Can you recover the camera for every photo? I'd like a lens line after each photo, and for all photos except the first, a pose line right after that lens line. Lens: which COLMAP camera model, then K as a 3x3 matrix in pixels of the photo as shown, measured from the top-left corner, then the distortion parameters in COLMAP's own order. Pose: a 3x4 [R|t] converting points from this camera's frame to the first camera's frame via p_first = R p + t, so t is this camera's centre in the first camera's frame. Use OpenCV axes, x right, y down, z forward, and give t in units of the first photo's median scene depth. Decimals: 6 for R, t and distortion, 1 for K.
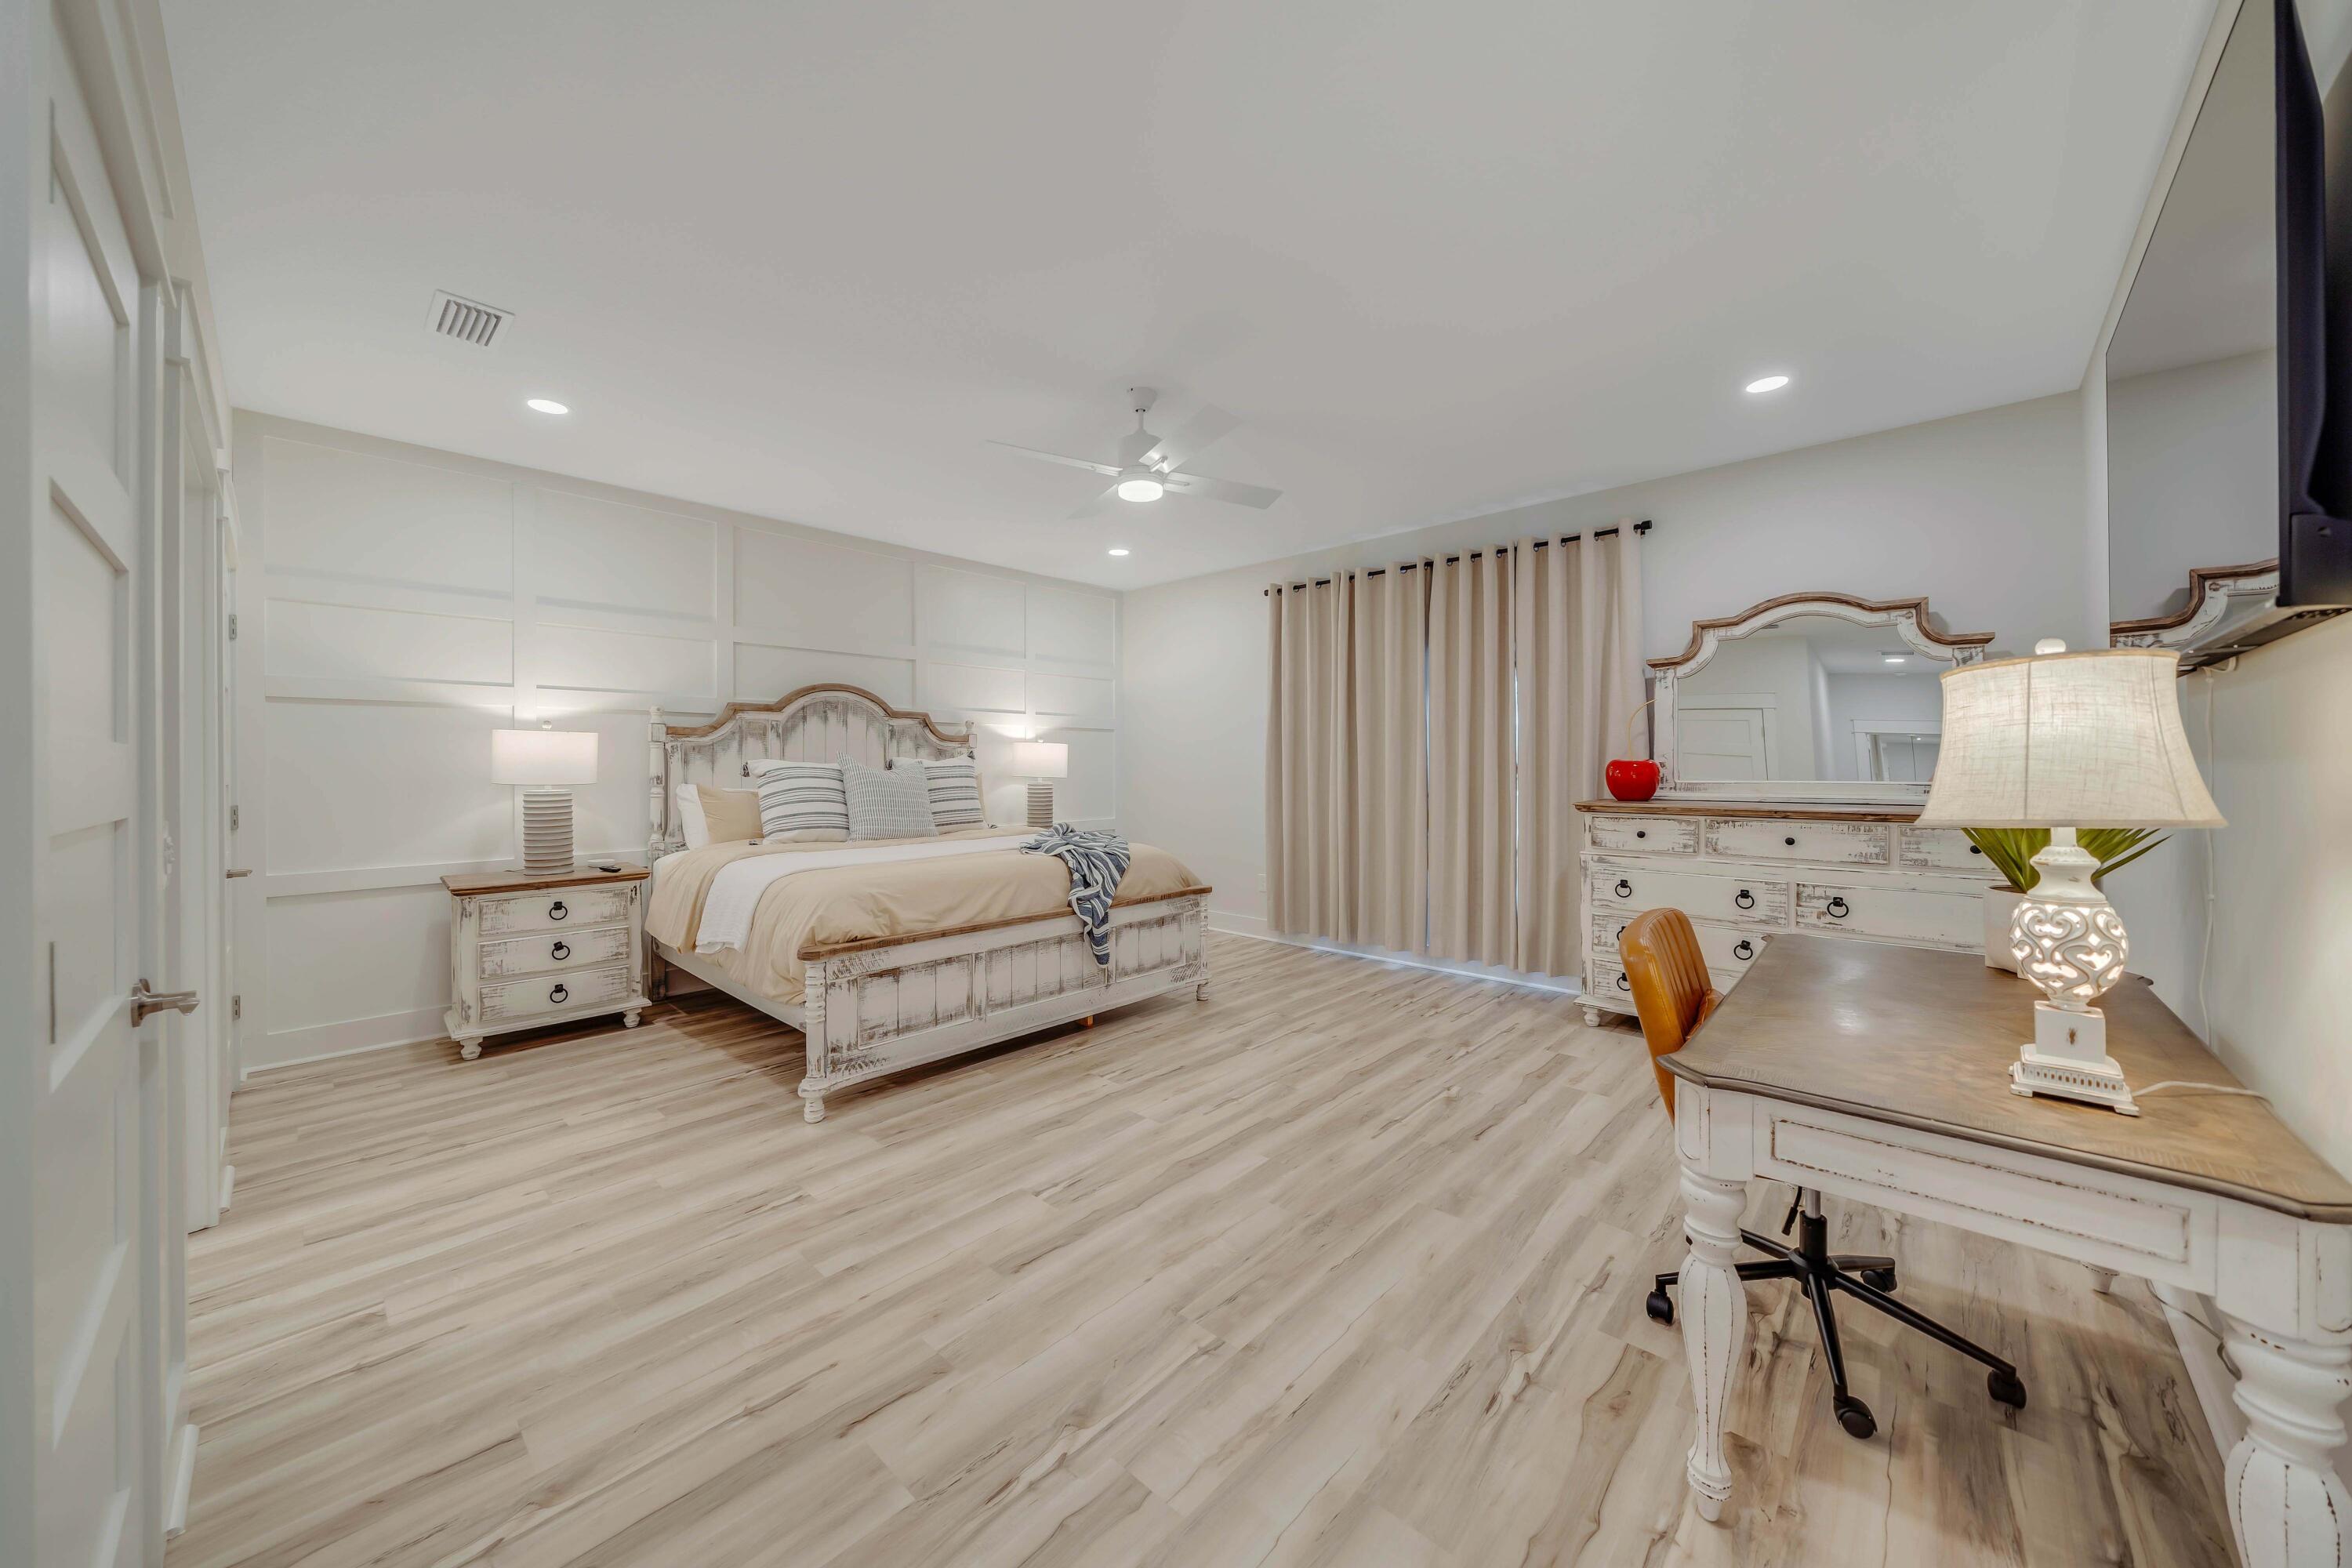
lens RADIAL K [[830.4, 0, 1154.2], [0, 830.4, 770.1], [0, 0, 1]] dist [-0.001558, -0.000233]
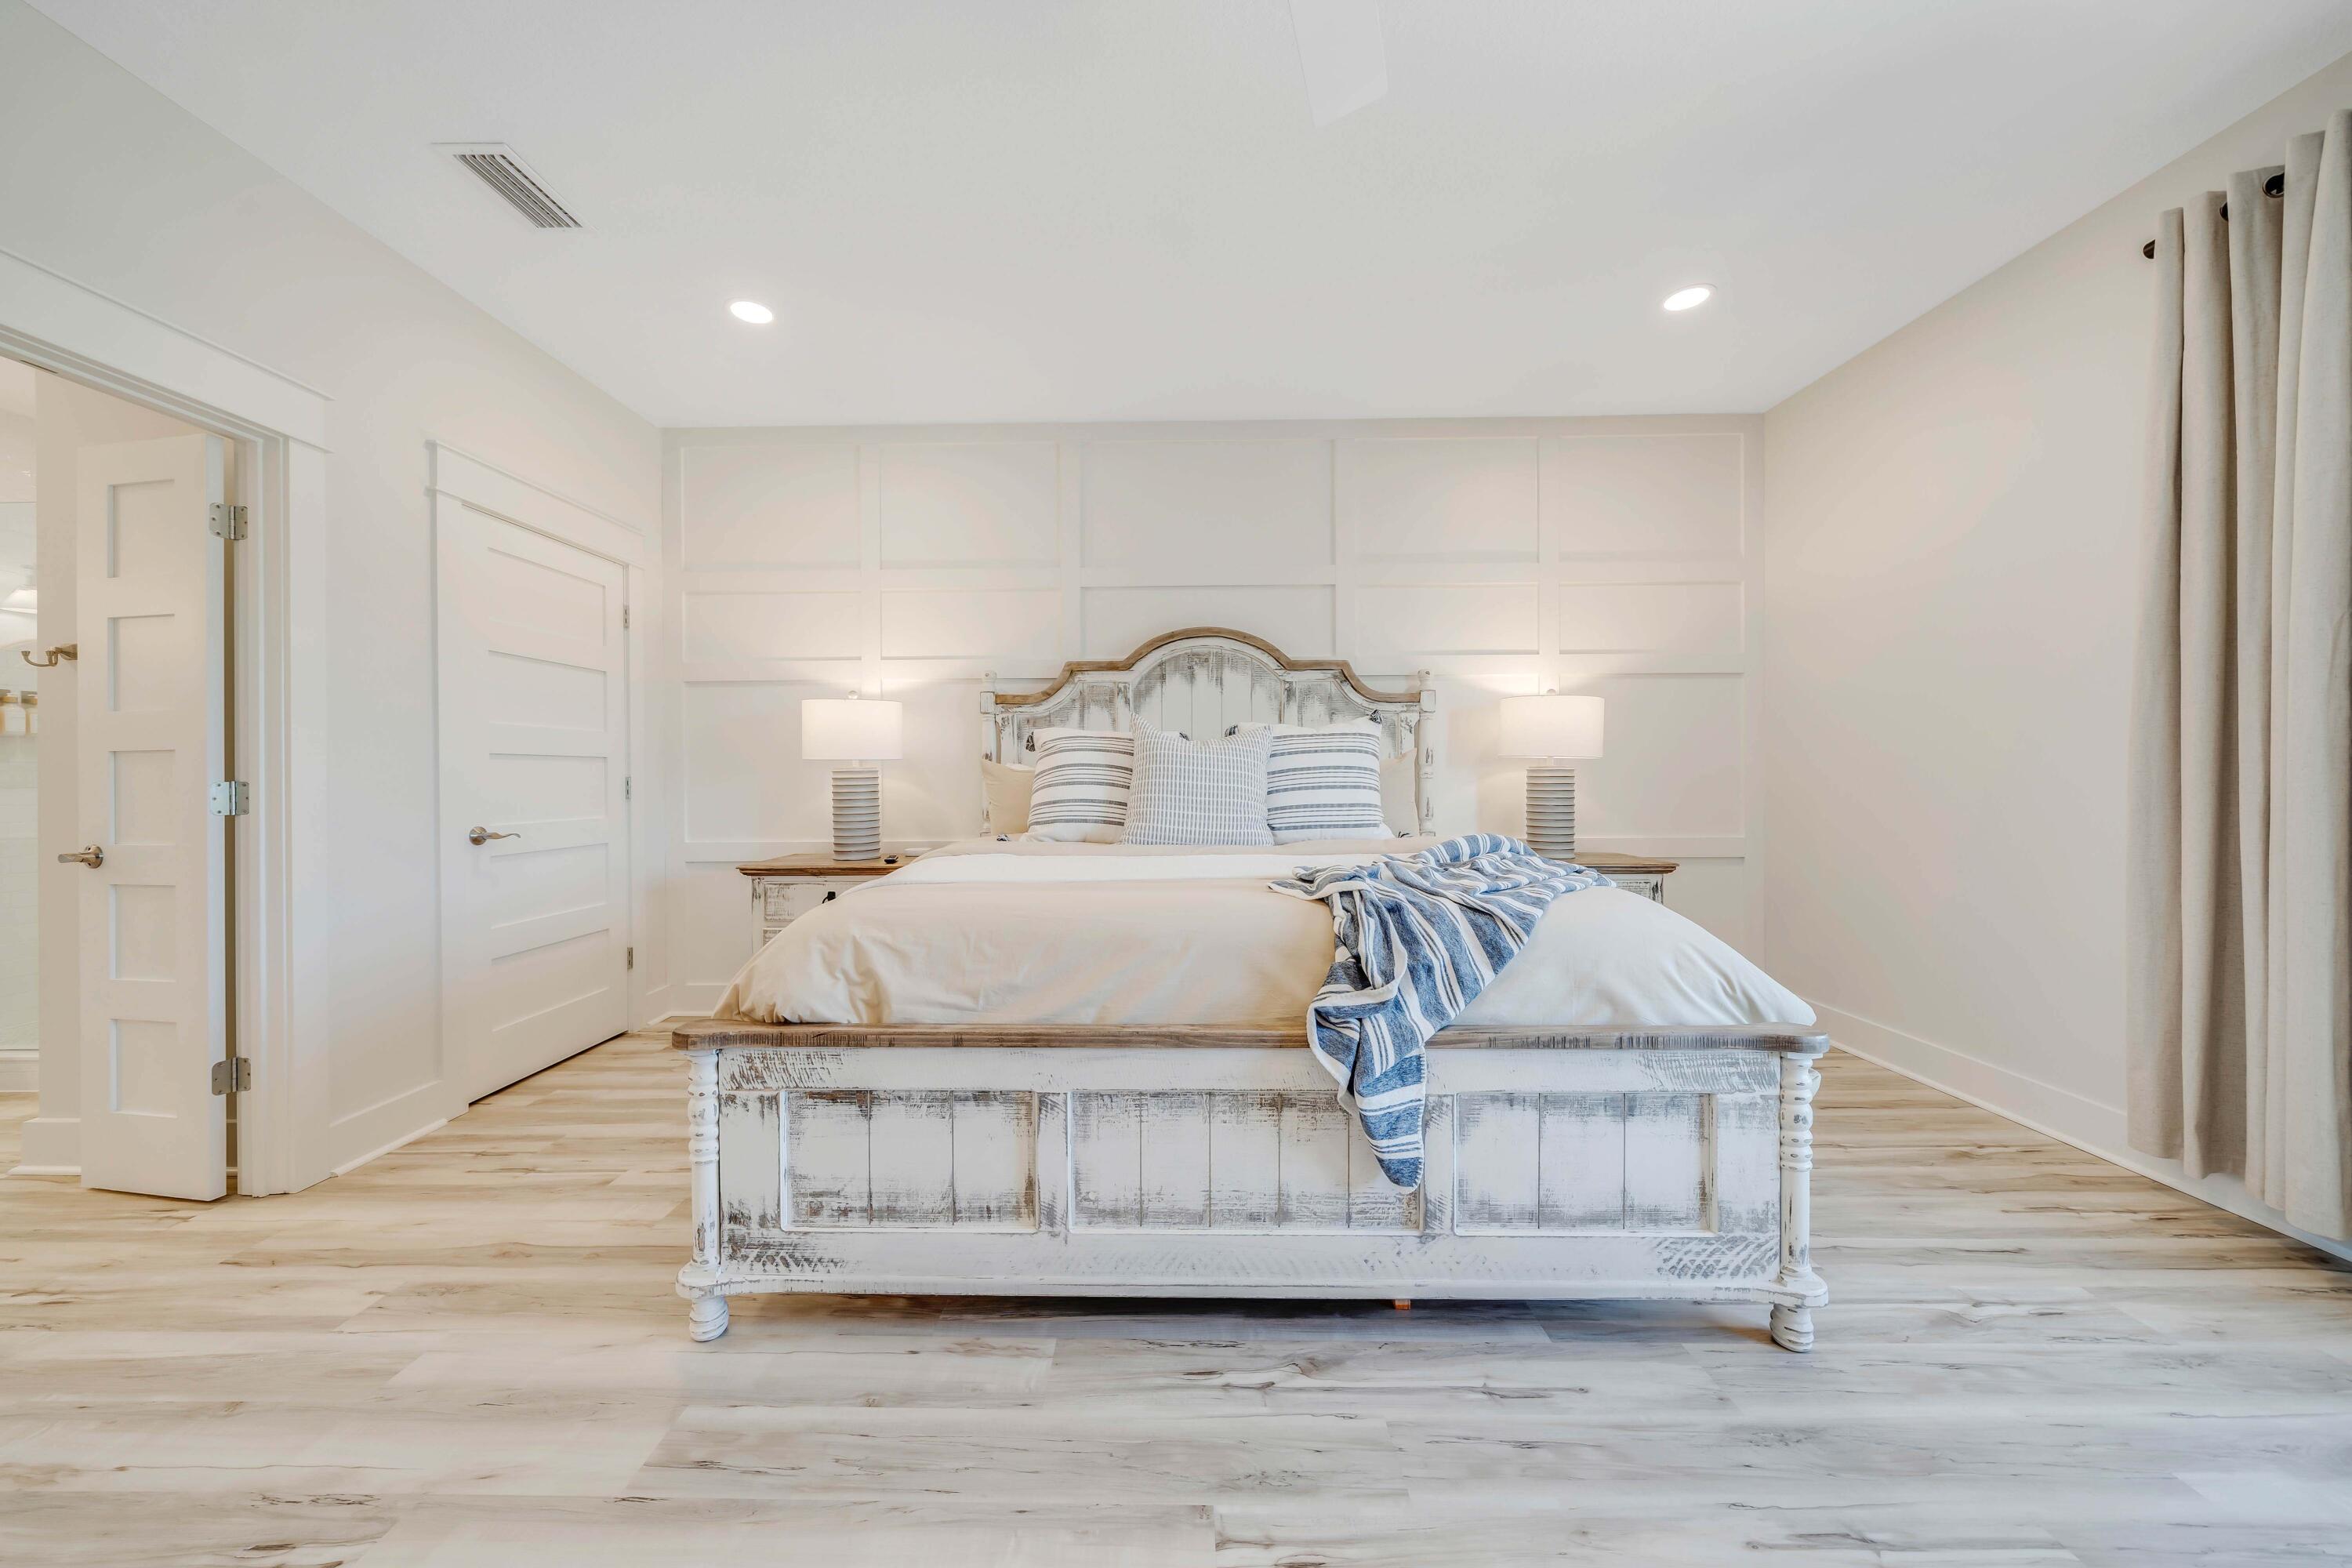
lens RADIAL K [[809.9, 0, 1172.5], [0, 809.9, 779.0], [0, 0, 1]] dist [-0.004472, 0.000069]
pose [[0.679290, 0.000671, -0.733869, 0.187646], [-0.001125, 0.999999, -0.000126, 0.045521], [0.733869, 0.000911, 0.679291, 0.803072]]
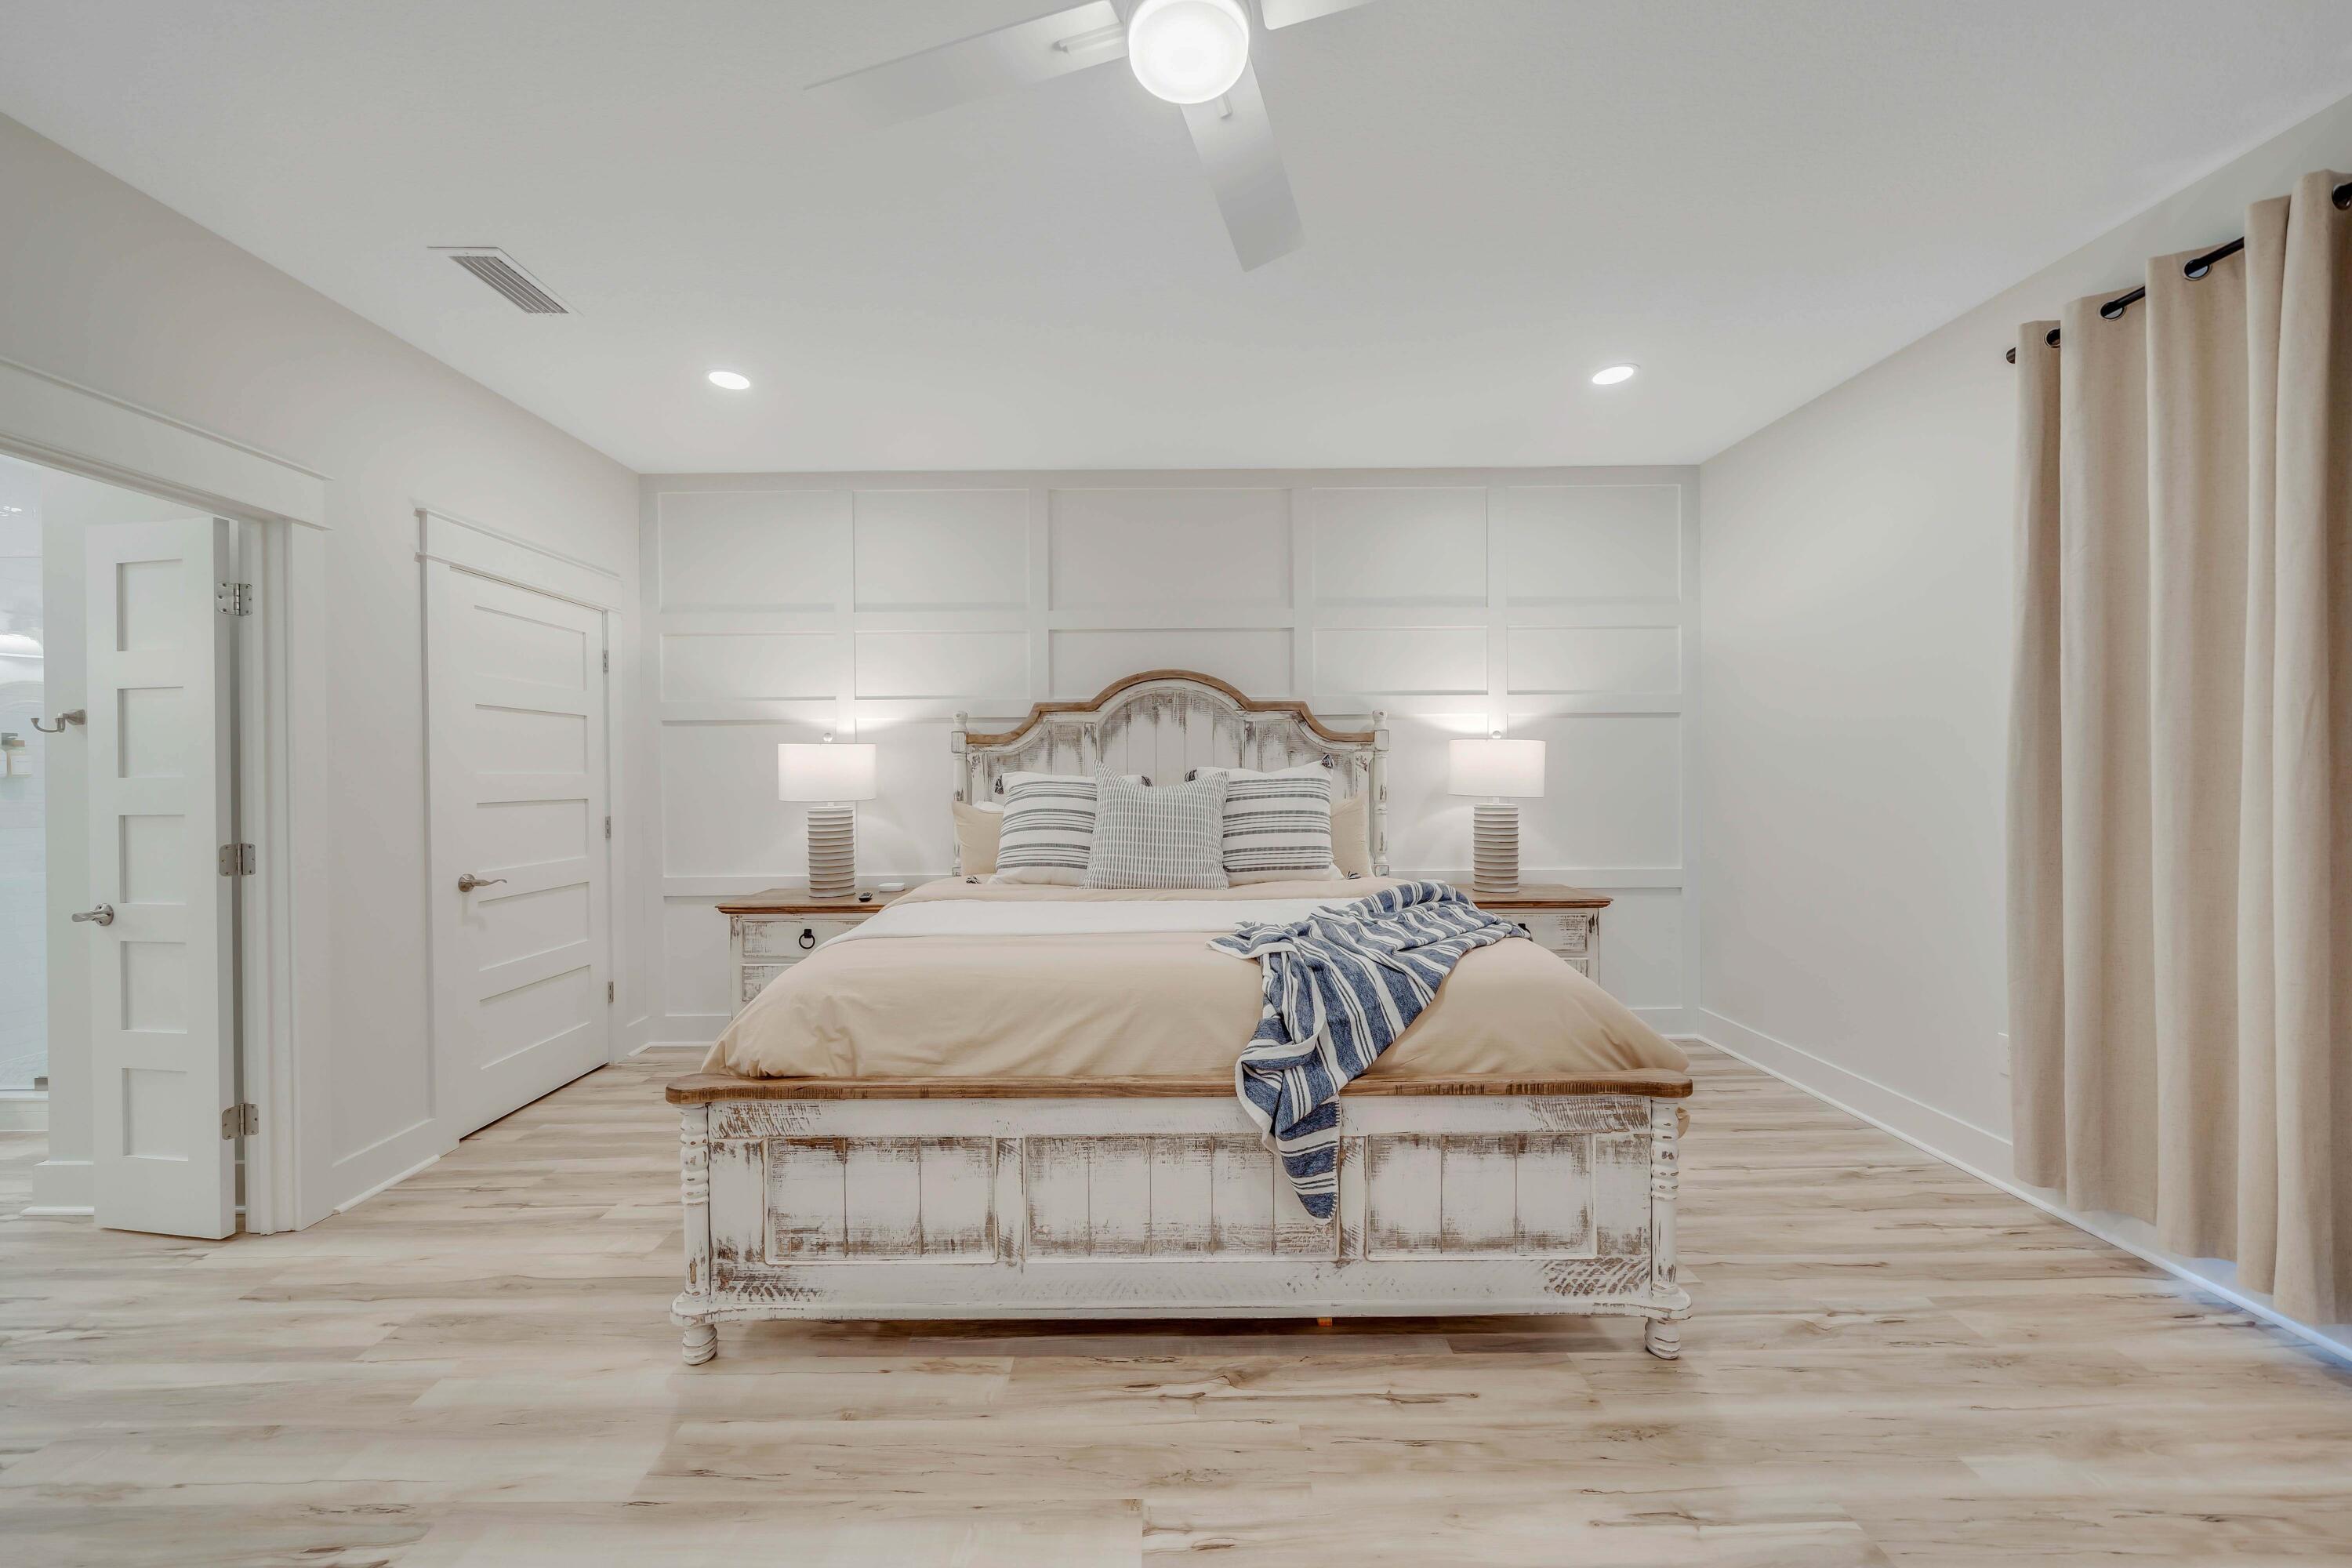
lens RADIAL K [[828.8, 0, 1173.2], [0, 828.8, 780.0], [0, 0, 1]] dist [-0.004550, -0.000105]
pose [[0.693651, 0.000996, -0.720310, 0.261092], [0.001140, 0.999996, 0.002480, -0.009452], [0.720310, -0.002541, 0.693648, 0.773392]]
